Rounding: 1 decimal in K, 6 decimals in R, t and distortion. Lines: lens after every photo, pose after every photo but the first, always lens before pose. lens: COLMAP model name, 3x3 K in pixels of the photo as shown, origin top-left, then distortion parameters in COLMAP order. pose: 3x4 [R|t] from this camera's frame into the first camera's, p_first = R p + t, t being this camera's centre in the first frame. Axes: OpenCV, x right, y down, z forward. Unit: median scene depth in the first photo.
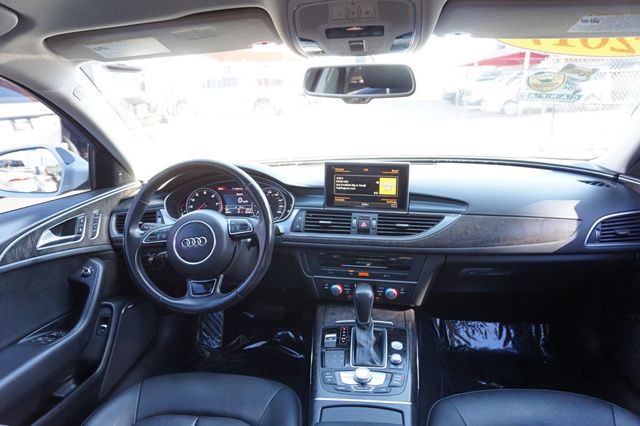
lens RADIAL K [[437.2, 0, 317.4], [0, 437.2, 216.4], [0, 0, 1]] dist [-0.021155, 0.021192]
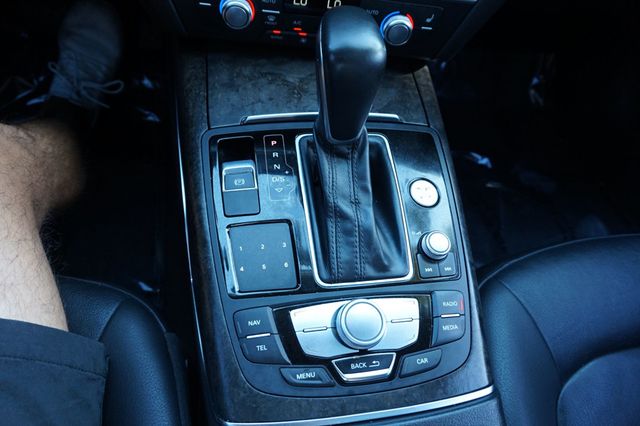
lens RADIAL K [[437.2, 0, 320.6], [0, 437.2, 212.5], [0, 0, 1]] dist [-0.021155, 0.021192]
pose [[0.948625, -0.122568, 0.291698, -0.010941], [-0.094552, 0.769977, 0.631027, 0.072947], [-0.301945, -0.626189, 0.718830, 0.660490]]
